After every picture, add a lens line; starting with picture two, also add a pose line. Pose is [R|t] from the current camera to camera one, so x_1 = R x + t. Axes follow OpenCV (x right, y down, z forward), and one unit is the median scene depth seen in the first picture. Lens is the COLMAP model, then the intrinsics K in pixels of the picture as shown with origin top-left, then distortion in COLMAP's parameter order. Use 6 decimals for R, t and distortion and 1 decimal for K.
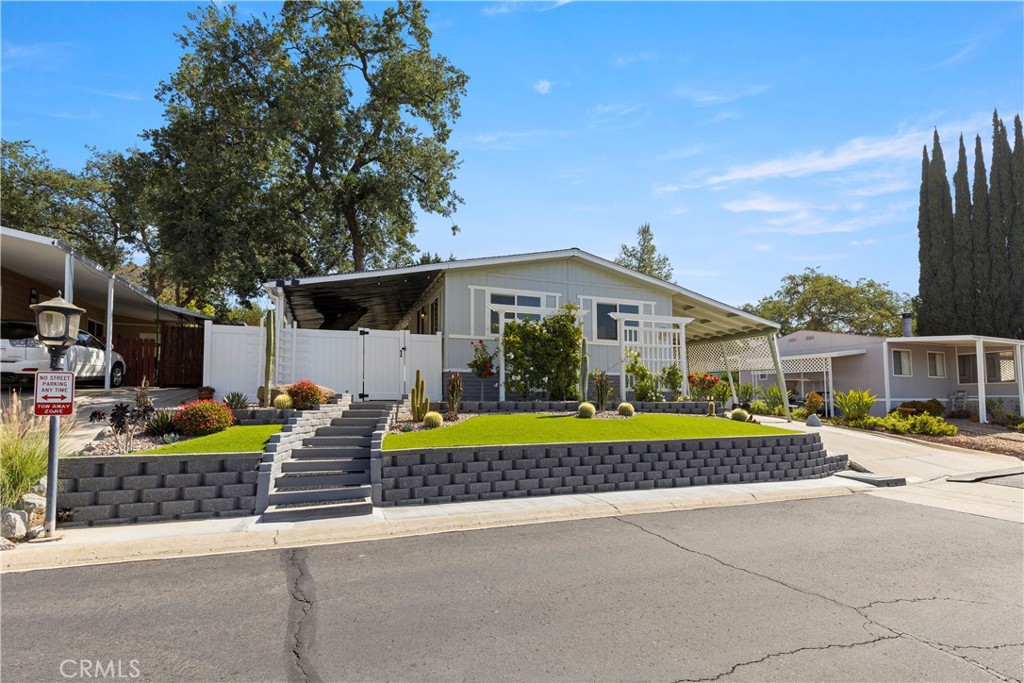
lens RADIAL K [[471.2, 0, 506.2], [0, 471.2, 367.9], [0, 0, 1]] dist [0.011479, -0.000074]
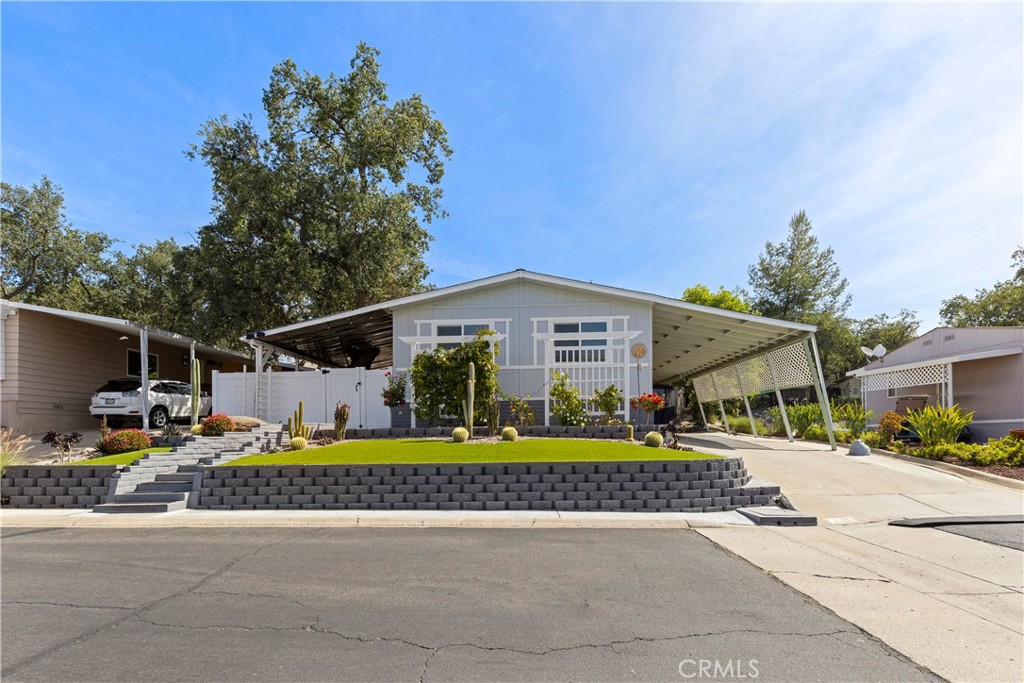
lens RADIAL K [[486.0, 0, 516.1], [0, 486.0, 425.0], [0, 0, 1]] dist [0.012118, -0.000533]
pose [[0.919718, -0.020934, -0.392021, 0.579310], [0.039457, 0.998450, 0.039252, 0.026990], [0.390592, -0.051569, 0.919118, 0.074100]]
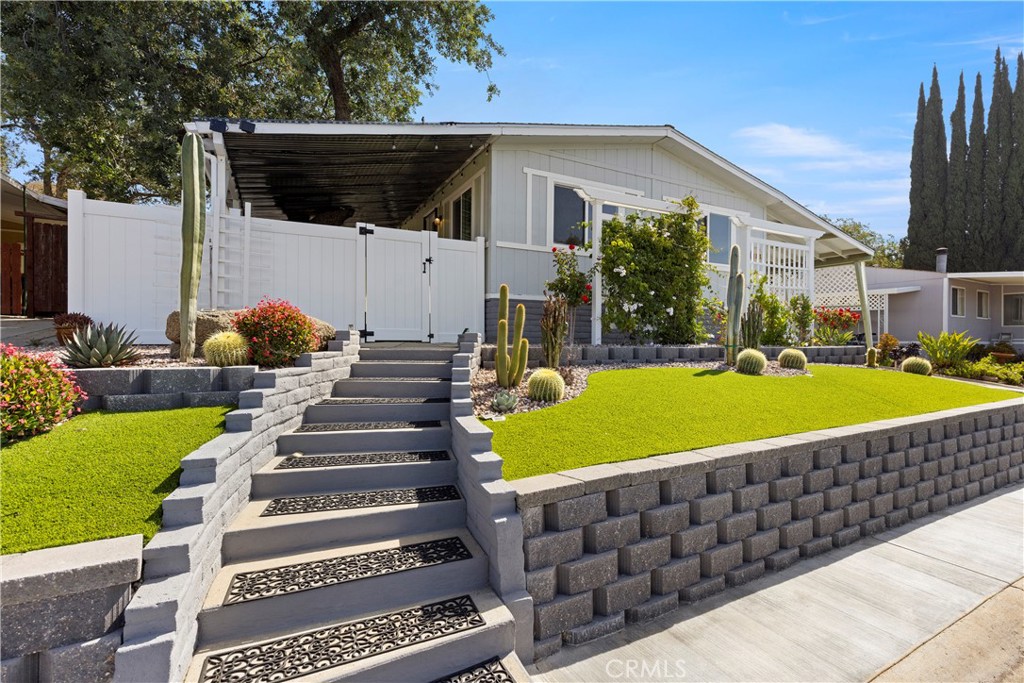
lens RADIAL K [[461.0, 0, 515.2], [0, 461.0, 330.7], [0, 0, 1]] dist [0.004962, -0.000041]
pose [[0.993593, 0.010331, 0.112545, -0.170524], [-0.016351, 0.998476, 0.052703, 0.019436], [-0.111829, -0.054205, 0.992248, 0.366348]]
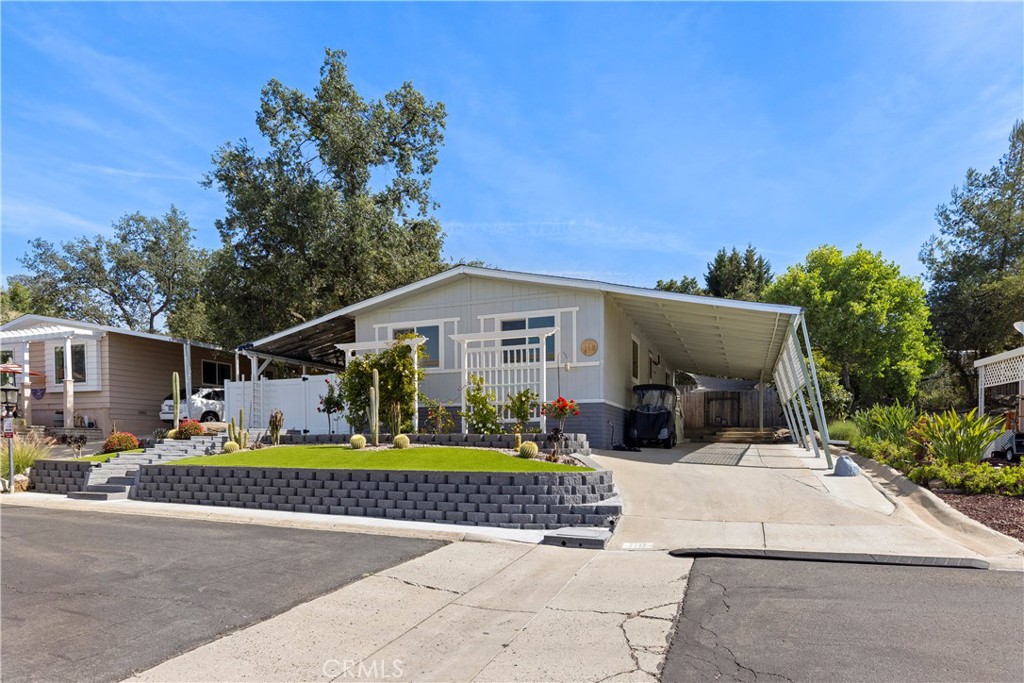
lens RADIAL K [[586.7, 0, 513.9], [0, 586.7, 452.4], [0, 0, 1]] dist [0.000553, 0.001032]
pose [[0.735472, 0.011906, -0.677450, 1.080307], [0.042931, 0.997018, 0.064131, 0.038311], [0.676194, -0.076250, 0.732767, 0.247402]]
